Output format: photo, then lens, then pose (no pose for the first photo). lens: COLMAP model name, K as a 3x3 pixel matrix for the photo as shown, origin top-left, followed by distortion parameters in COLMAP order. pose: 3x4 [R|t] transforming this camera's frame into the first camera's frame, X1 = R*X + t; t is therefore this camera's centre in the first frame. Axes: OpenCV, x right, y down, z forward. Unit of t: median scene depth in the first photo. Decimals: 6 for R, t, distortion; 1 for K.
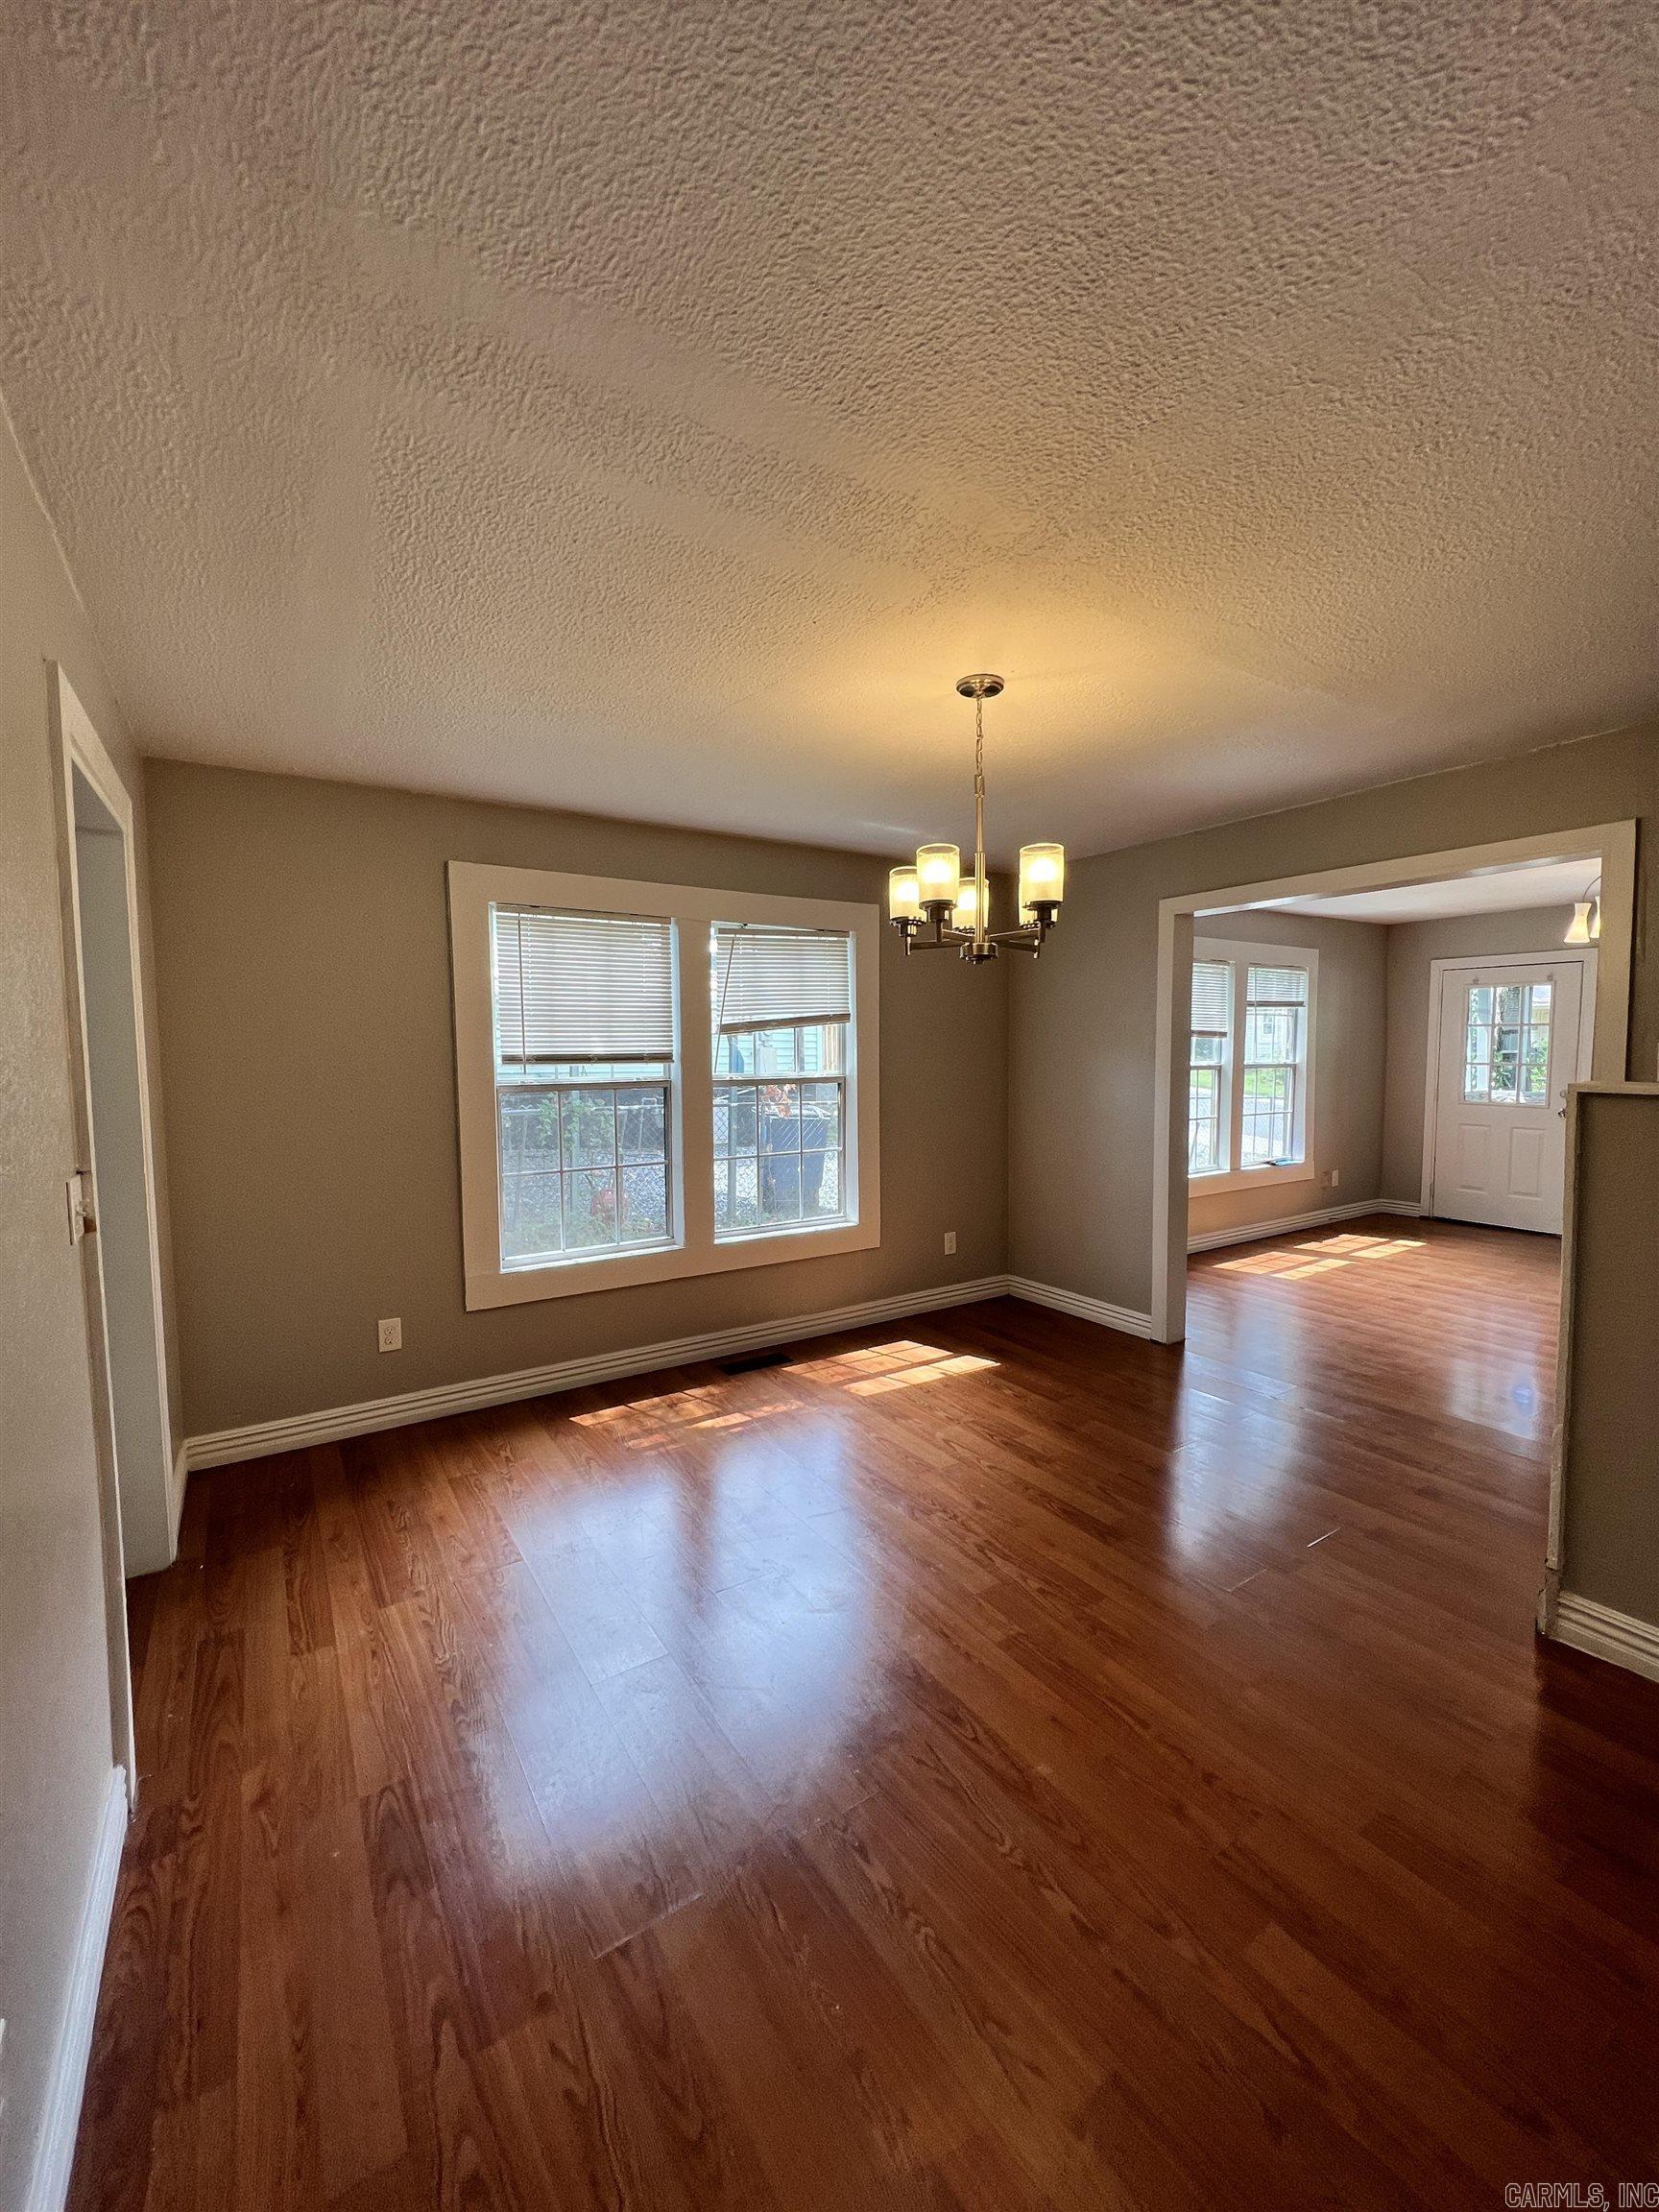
lens RADIAL K [[887.5, 0, 829.5], [0, 887.5, 1106.0], [0, 0, 1]] dist [-0.011016, -0.000152]
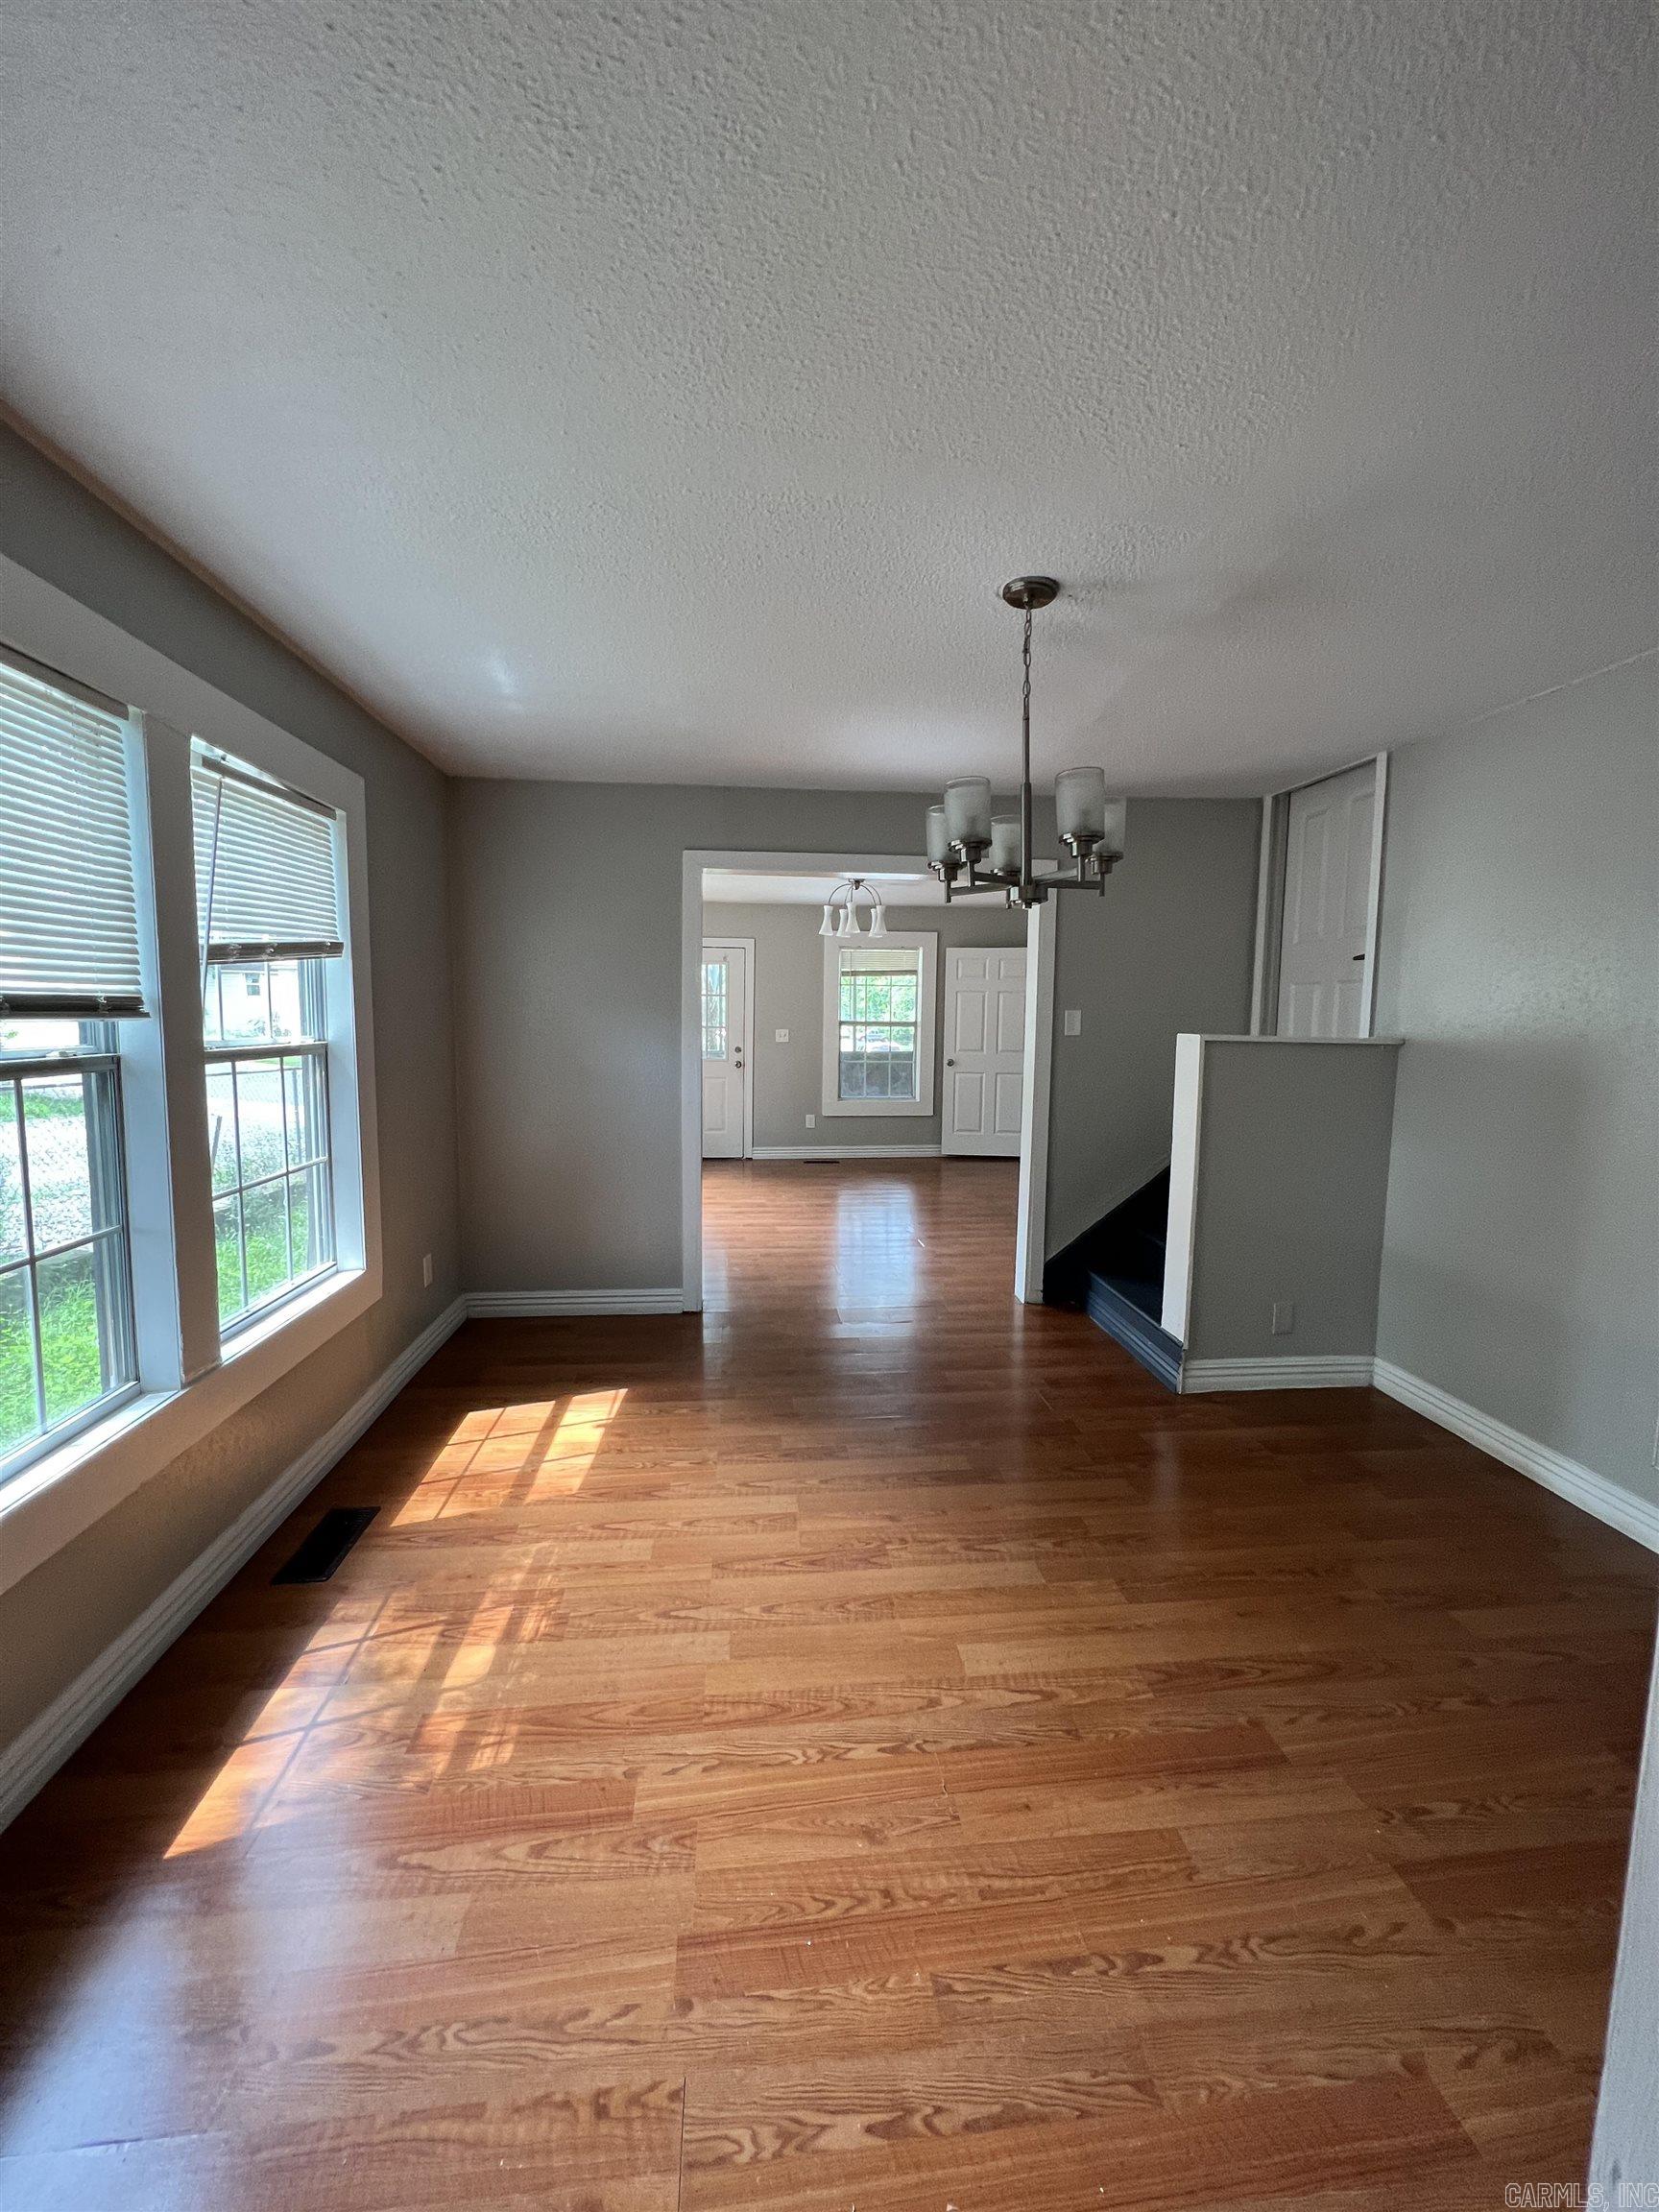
lens RADIAL K [[883.0, 0, 832.7], [0, 883.0, 1105.5], [0, 0, 1]] dist [-0.000166, -0.000142]
pose [[0.445562, -0.076635, 0.891965, -0.444325], [0.043558, 0.997005, 0.063902, -0.016665], [-0.894191, 0.010380, 0.447565, 0.465219]]
